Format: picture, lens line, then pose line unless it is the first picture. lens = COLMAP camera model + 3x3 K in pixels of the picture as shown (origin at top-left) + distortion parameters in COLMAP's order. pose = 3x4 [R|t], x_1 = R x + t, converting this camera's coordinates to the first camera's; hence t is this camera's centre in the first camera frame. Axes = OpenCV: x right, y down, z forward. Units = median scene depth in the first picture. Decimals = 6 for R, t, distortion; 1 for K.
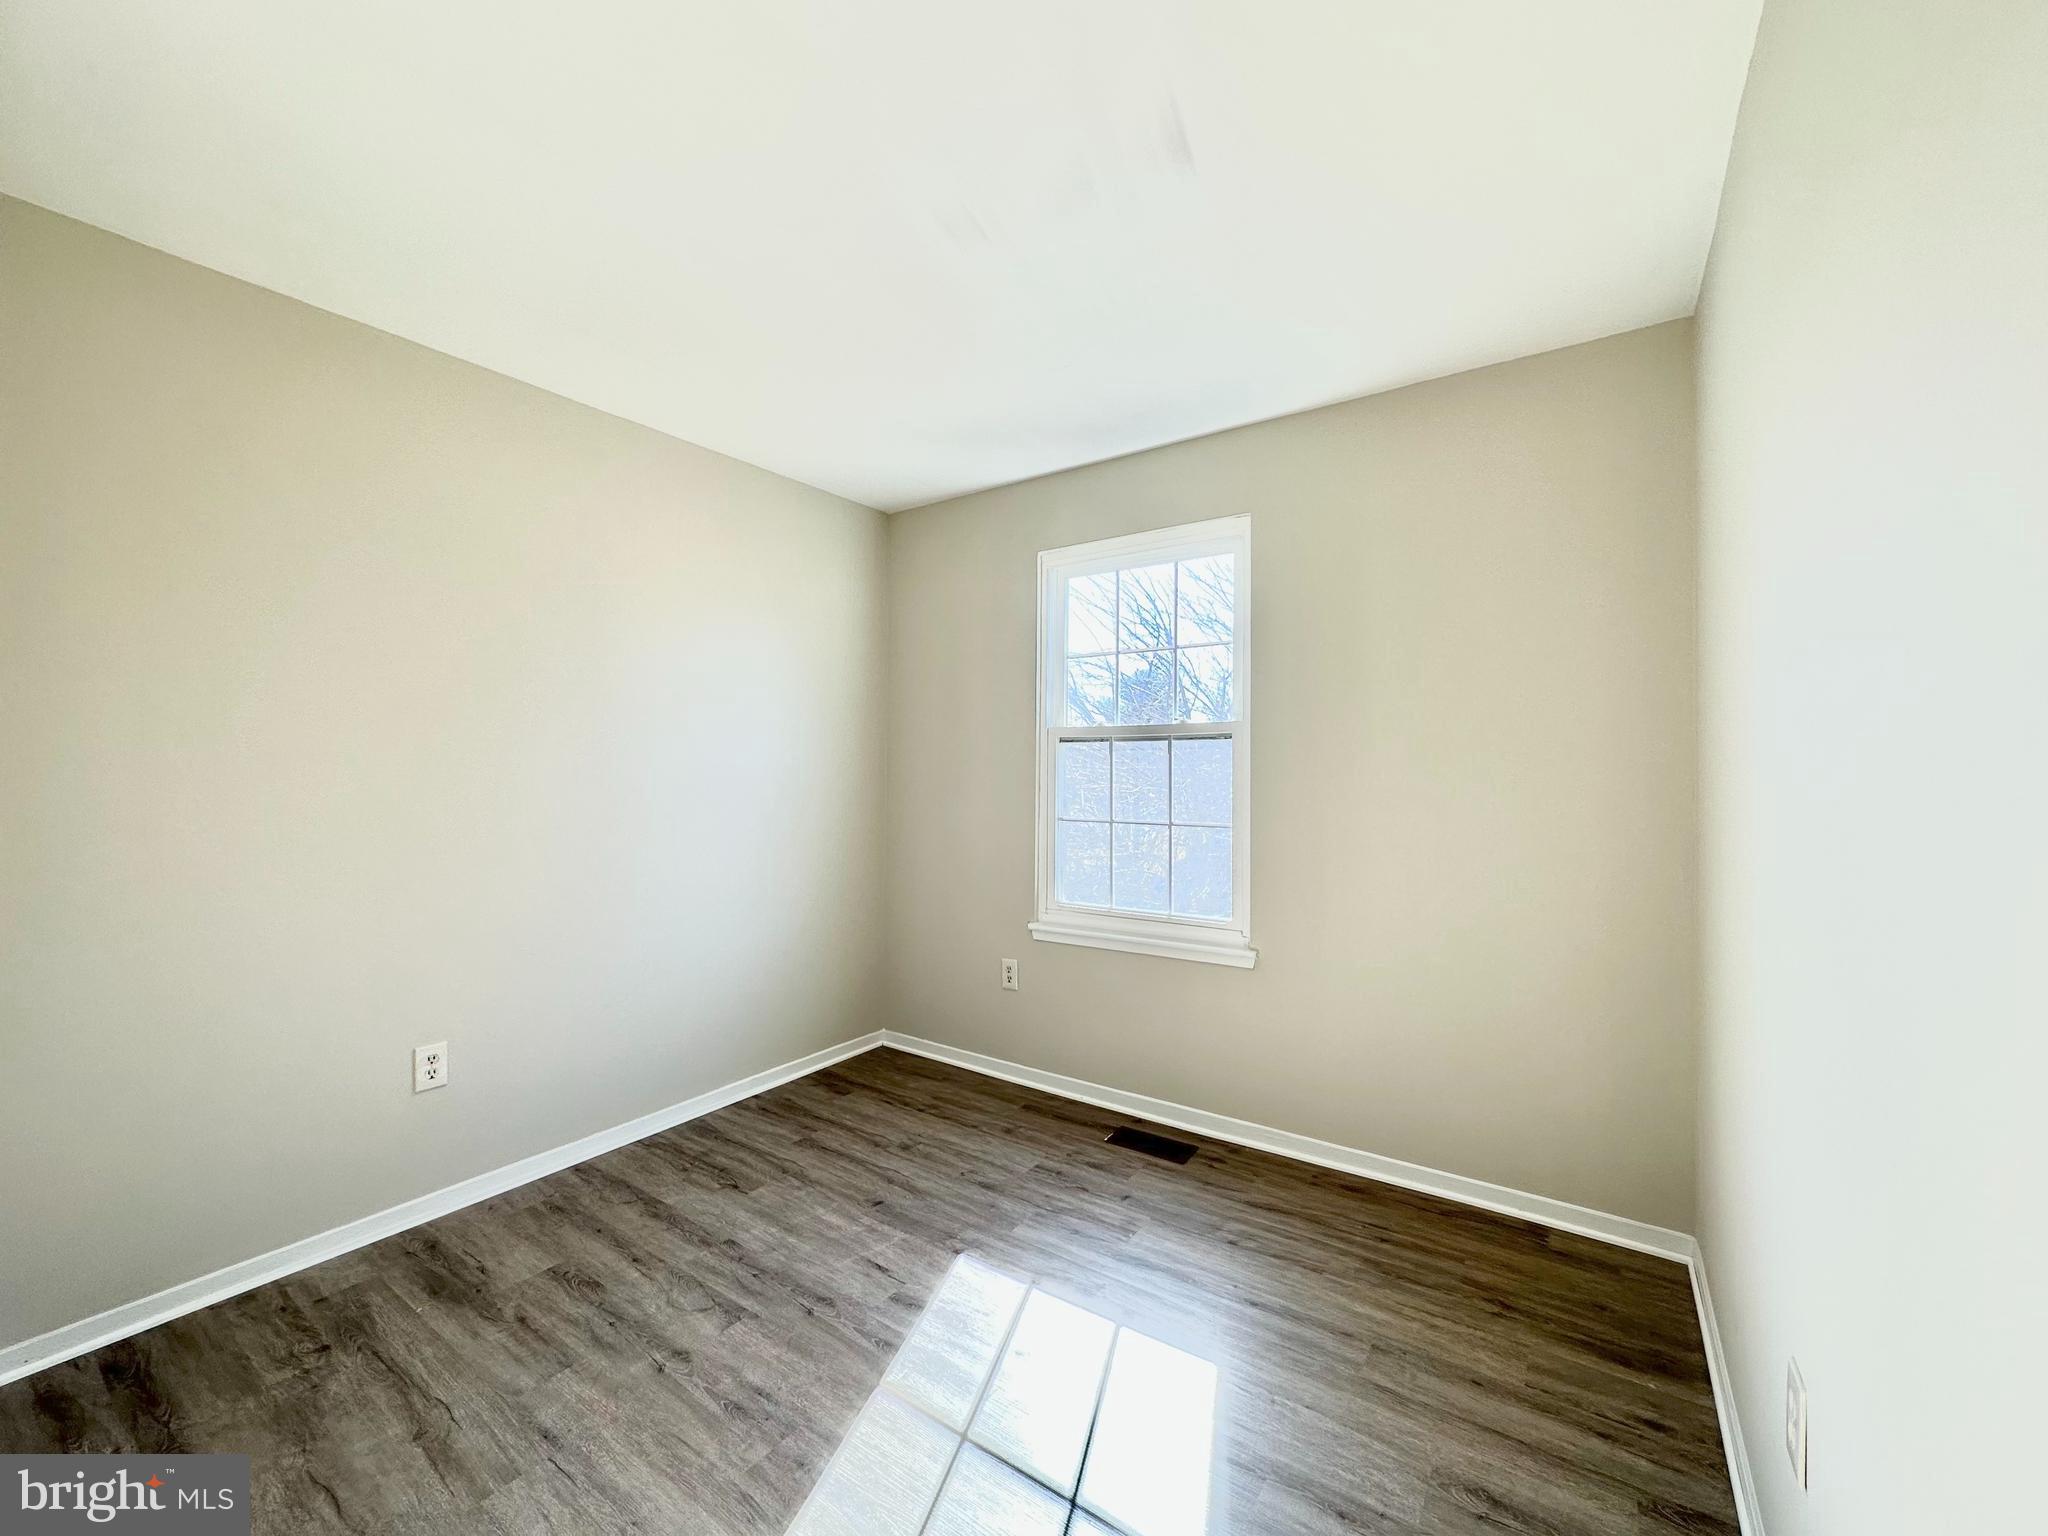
lens RADIAL K [[815.6, 0, 1024.0], [0, 815.6, 768.0], [0, 0, 1]] dist [-0.002383, 0.000620]
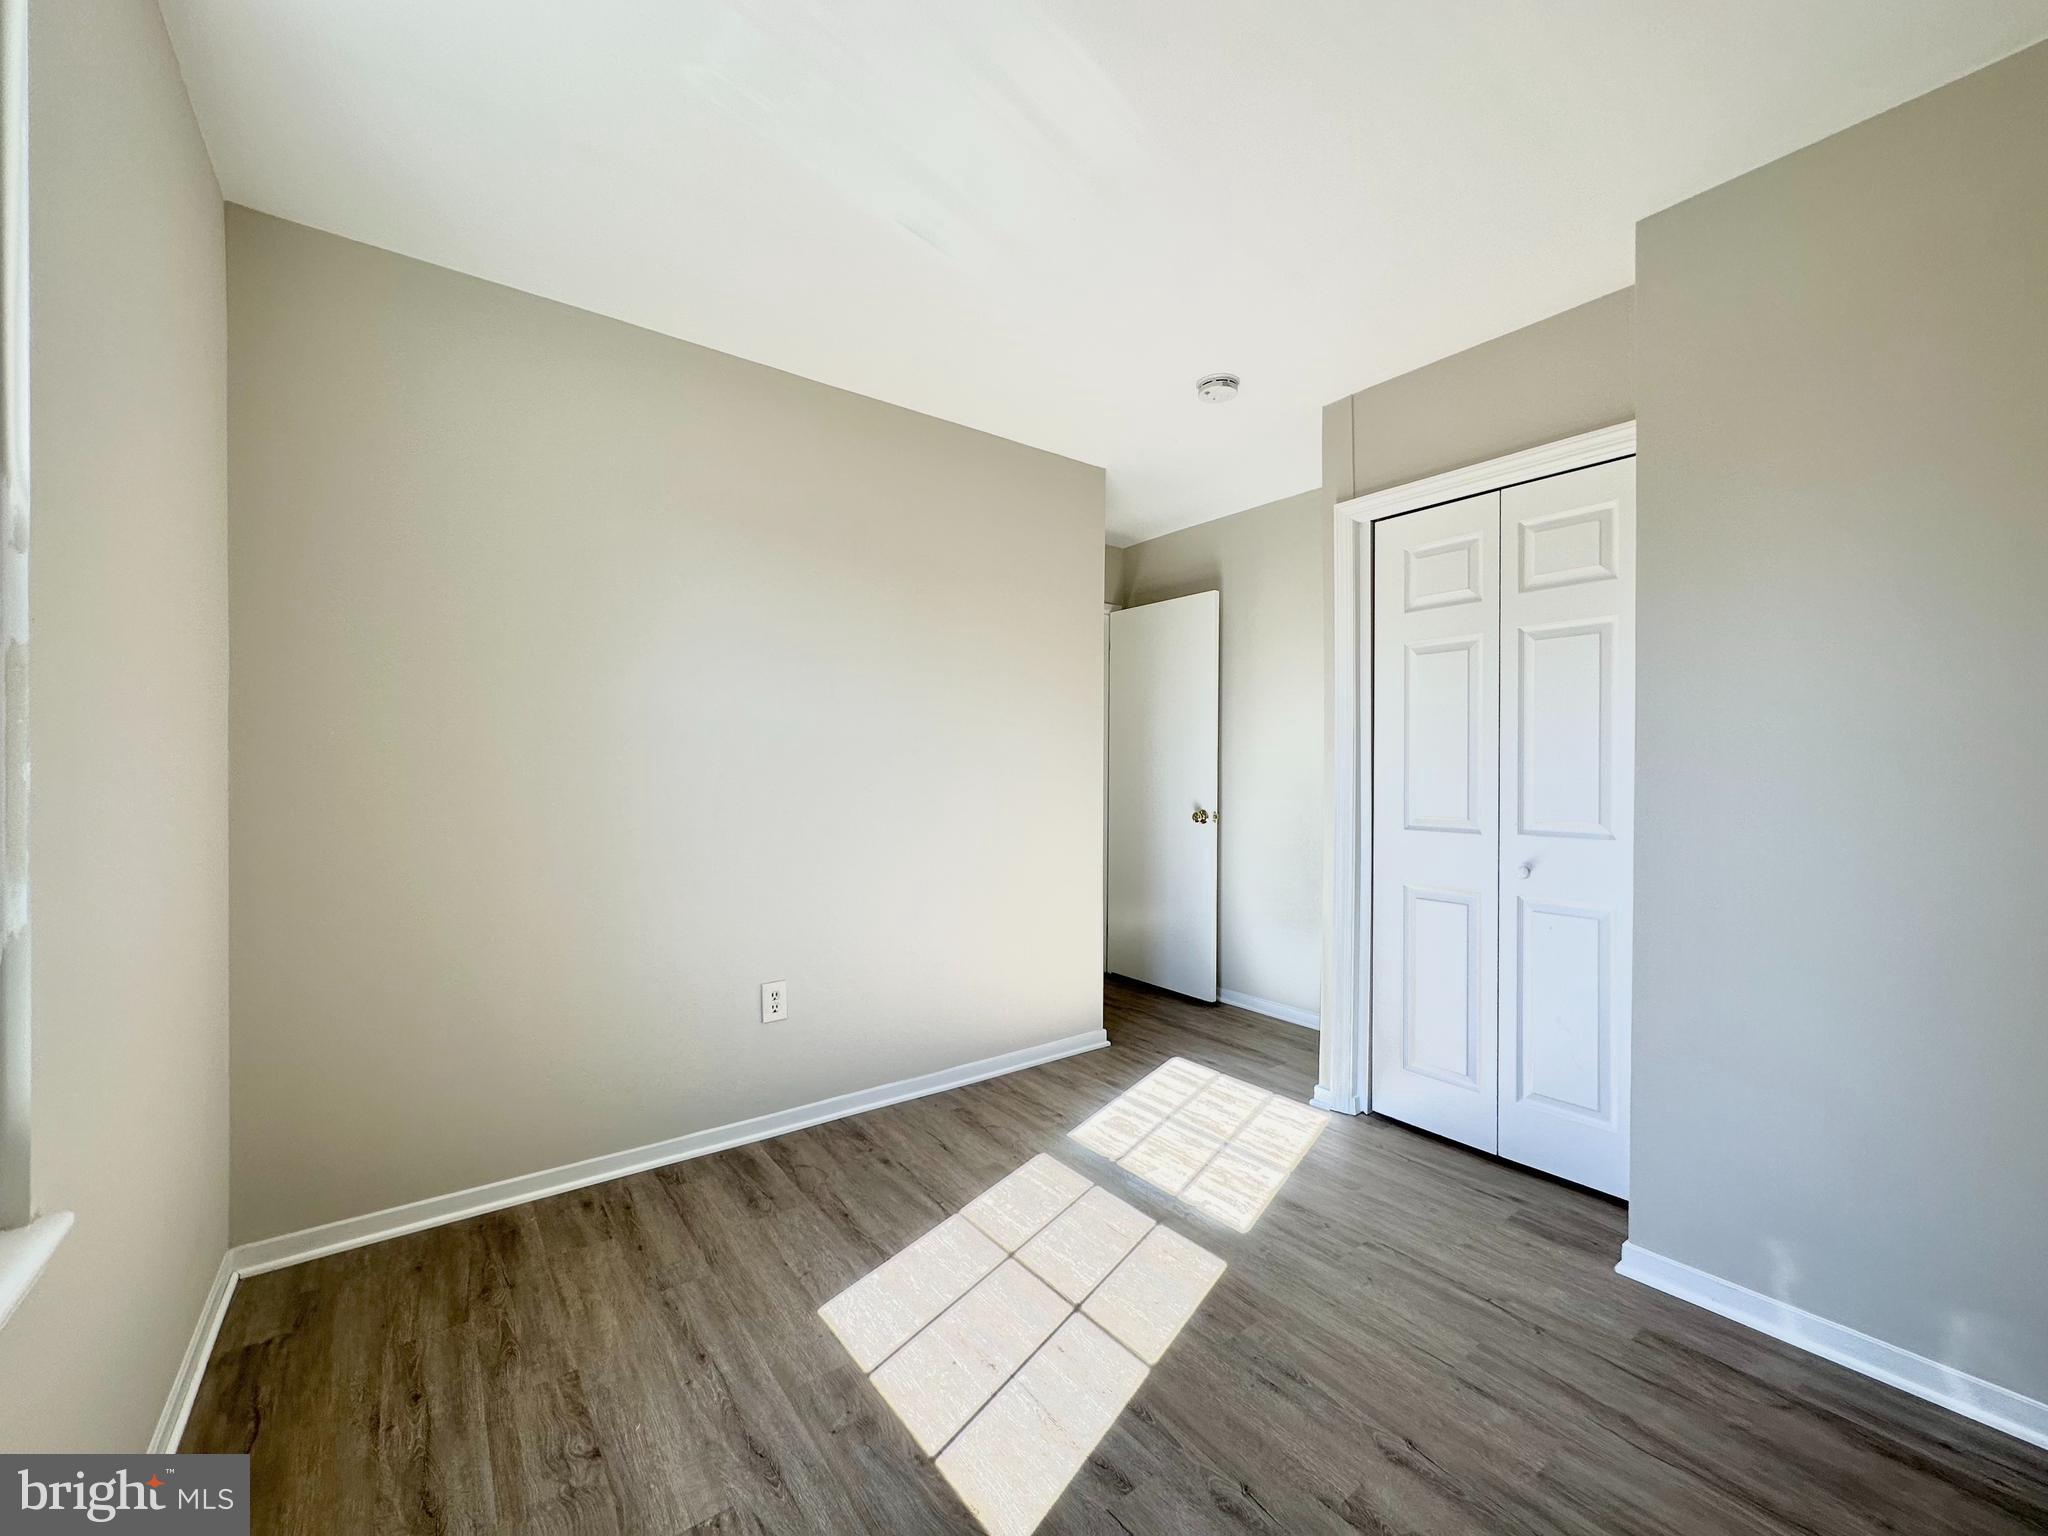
lens RADIAL K [[815.6, 0, 1024.0], [0, 815.6, 768.0], [0, 0, 1]] dist [-0.002383, 0.000620]
pose [[-0.950903, -0.006729, 0.309415, -0.312703], [-0.007271, 0.999973, -0.000597, 0.054455], [-0.309403, -0.002818, -0.950927, 1.838232]]
